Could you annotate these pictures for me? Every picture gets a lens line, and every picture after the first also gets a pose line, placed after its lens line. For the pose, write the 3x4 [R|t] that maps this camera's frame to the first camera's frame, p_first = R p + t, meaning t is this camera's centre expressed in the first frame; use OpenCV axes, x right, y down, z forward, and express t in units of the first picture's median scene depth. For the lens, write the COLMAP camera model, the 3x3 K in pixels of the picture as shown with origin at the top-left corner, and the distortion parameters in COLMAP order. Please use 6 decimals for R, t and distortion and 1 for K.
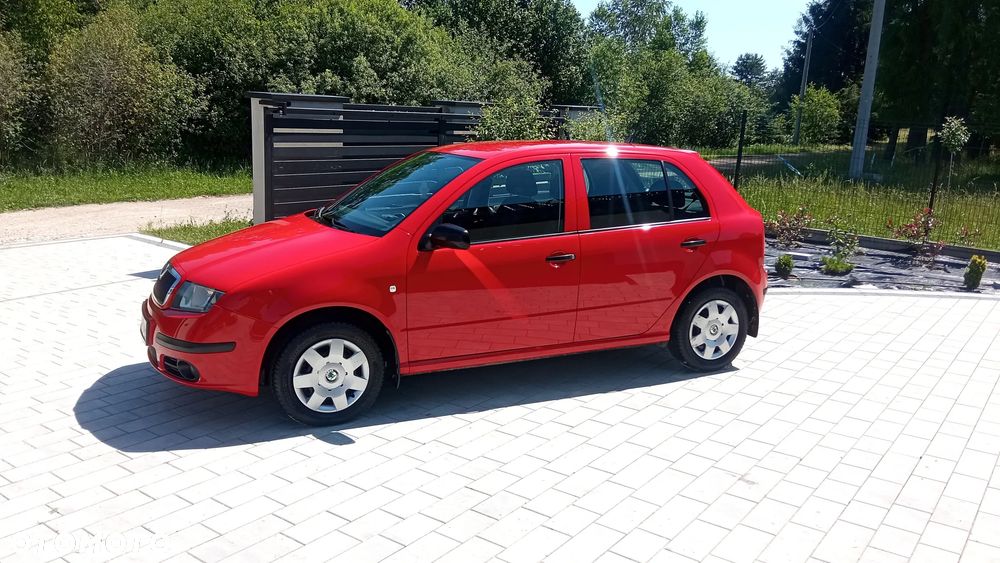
lens RADIAL K [[792.4, 0, 499.6], [0, 792.4, 284.6], [0, 0, 1]] dist [0.077152, -0.136660]
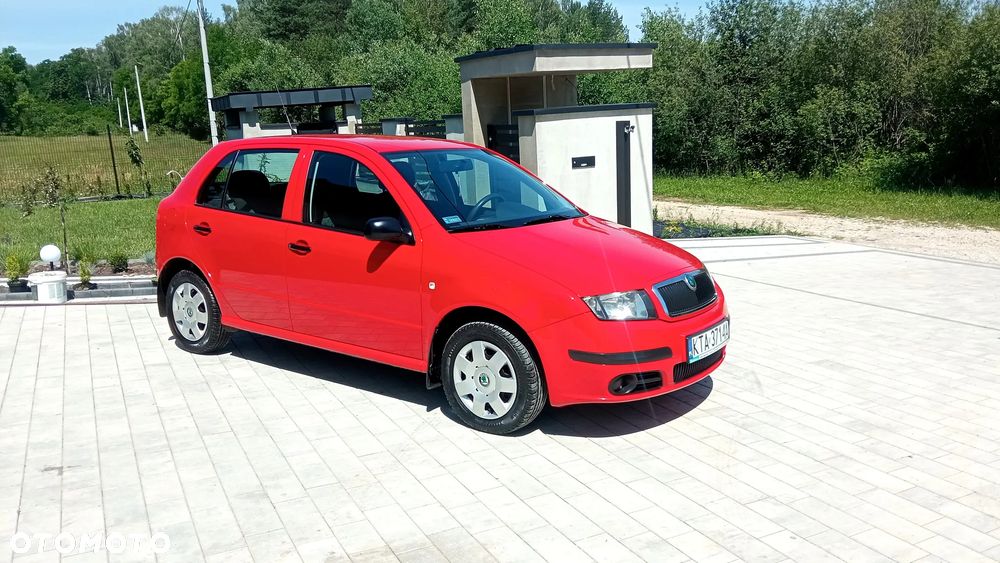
lens RADIAL K [[792.4, 0, 497.8], [0, 792.4, 285.8], [0, 0, 1]] dist [0.077152, -0.136660]
pose [[-0.425764, 0.149863, -0.892338, 0.417439], [-0.184772, 0.951008, 0.247877, -0.143304], [0.885768, 0.270416, -0.377214, 0.811475]]
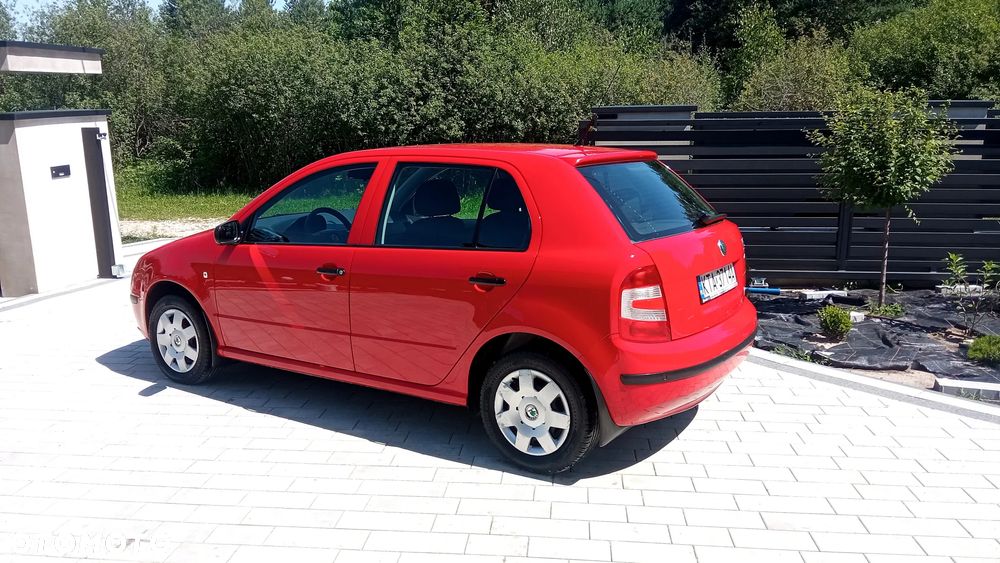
lens RADIAL K [[792.4, 0, 497.1], [0, 792.4, 282.9], [0, 0, 1]] dist [0.077152, -0.136660]
pose [[0.524997, 0.127841, -0.841448, 0.526385], [-0.155079, 0.986473, 0.053118, -0.054973], [0.836857, 0.102605, 0.537721, 0.382680]]
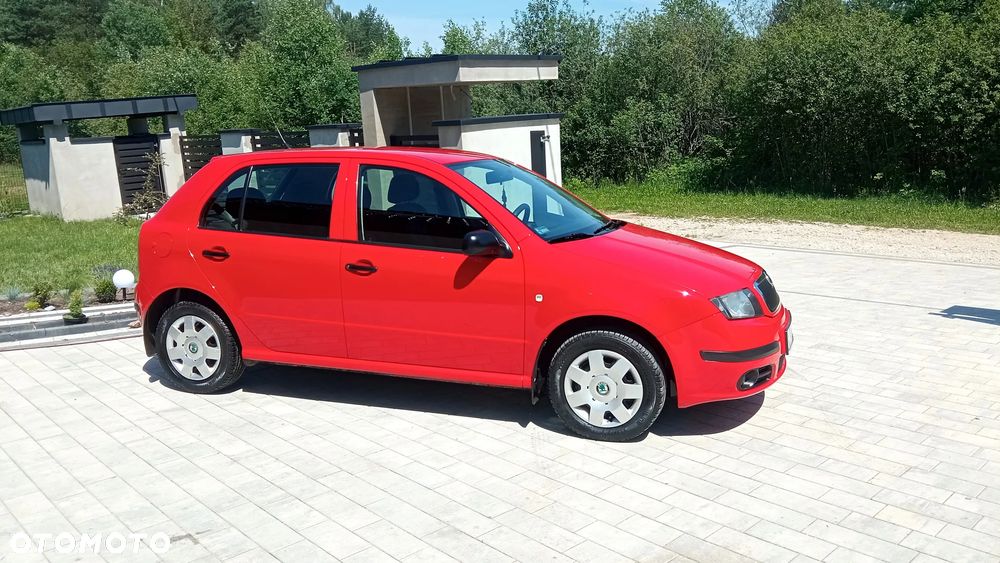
lens RADIAL K [[792.4, 0, 498.7], [0, 792.4, 289.5], [0, 0, 1]] dist [0.077152, -0.136660]
pose [[-0.163051, 0.160793, -0.973427, 0.469609], [-0.181954, 0.964806, 0.189847, -0.105095], [0.969694, 0.208073, -0.128056, 0.622476]]
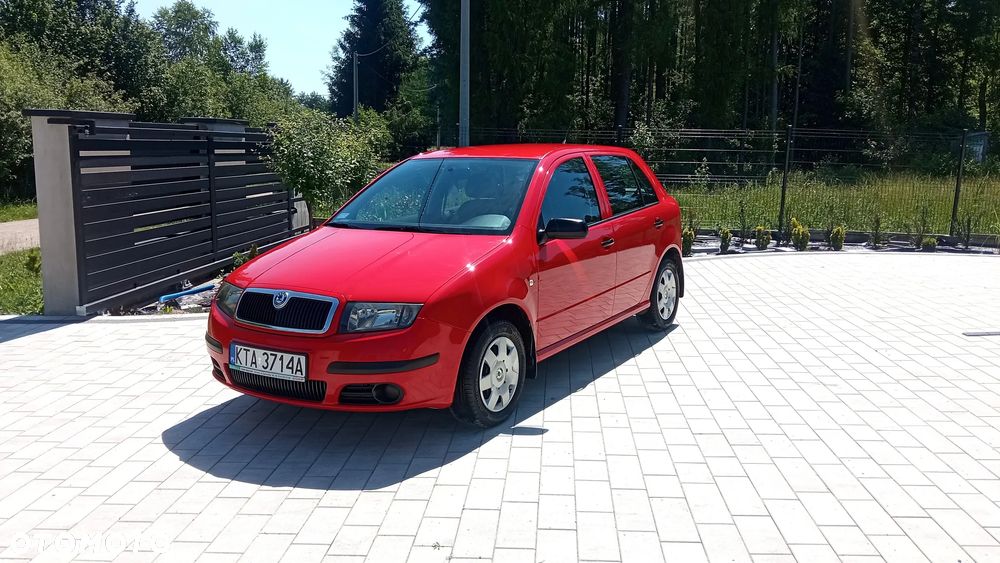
lens RADIAL K [[792.4, 0, 501.8], [0, 792.4, 280.5], [0, 0, 1]] dist [0.077152, -0.136660]
pose [[0.840274, -0.124053, 0.527780, -0.372589], [0.141394, 0.989925, 0.007567, -0.005667], [-0.523401, 0.068266, 0.849348, 0.065459]]
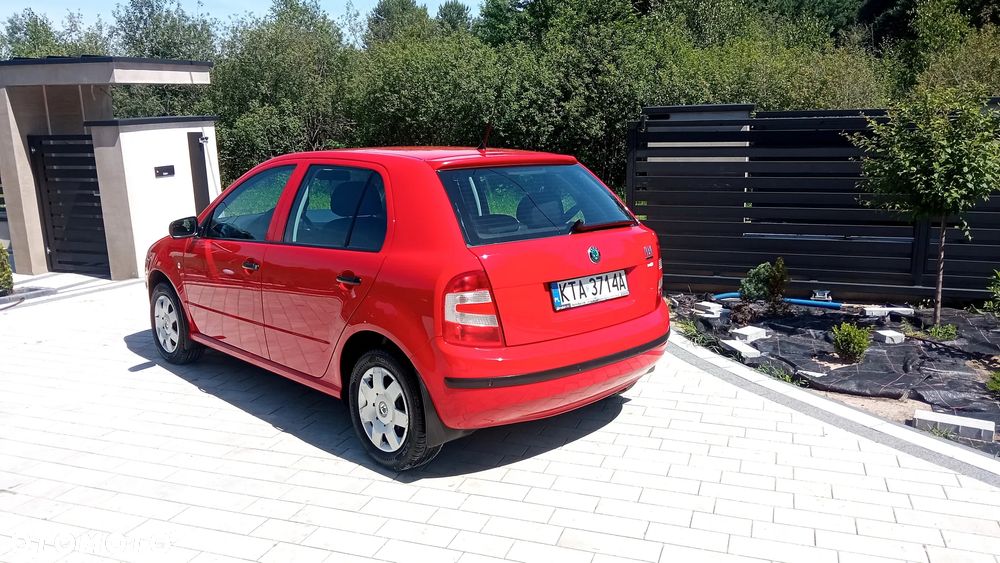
lens RADIAL K [[792.4, 0, 497.7], [0, 792.4, 284.7], [0, 0, 1]] dist [0.077152, -0.136660]
pose [[0.305397, 0.145256, -0.941081, 0.610480], [-0.175554, 0.979945, 0.094284, -0.087458], [0.935902, 0.136416, 0.324773, 0.548701]]
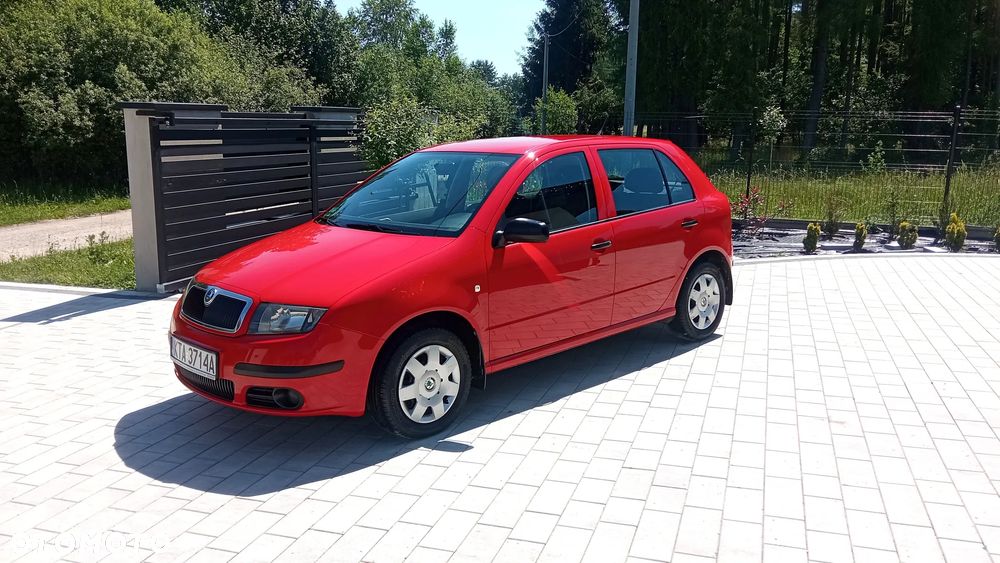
lens RADIAL K [[792.4, 0, 501.3], [0, 792.4, 283.1], [0, 0, 1]] dist [0.077152, -0.136660]
pose [[0.947848, -0.099073, 0.302933, -0.208882], [0.102270, 0.994742, 0.005334, -0.001850], [-0.301868, 0.025925, 0.952997, 0.026112]]
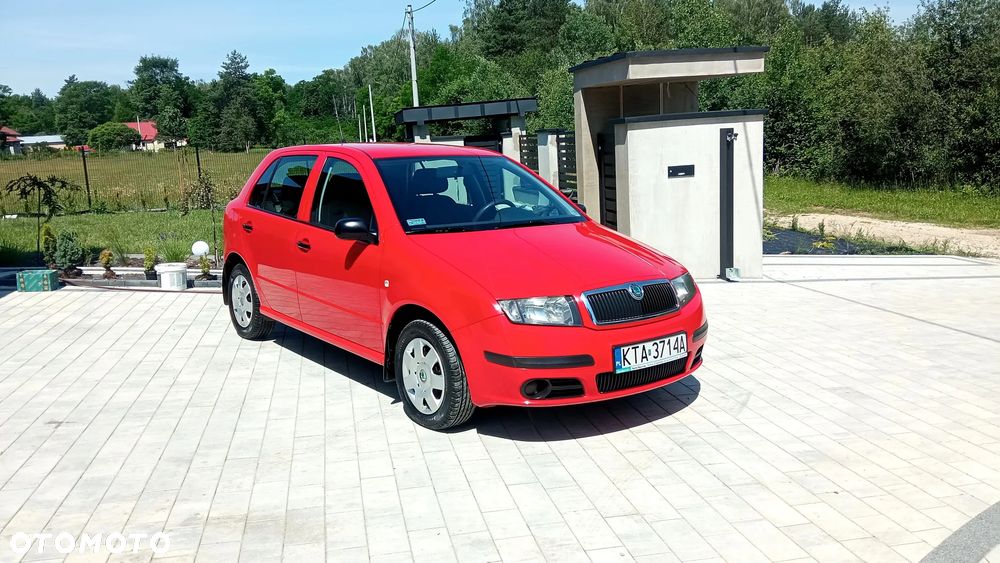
lens RADIAL K [[792.4, 0, 496.9], [0, 792.4, 286.4], [0, 0, 1]] dist [0.077152, -0.136660]
pose [[-0.649934, 0.113829, -0.751418, 0.337190], [-0.158156, 0.946816, 0.280226, -0.169418], [0.743353, 0.300970, -0.597364, 0.957033]]
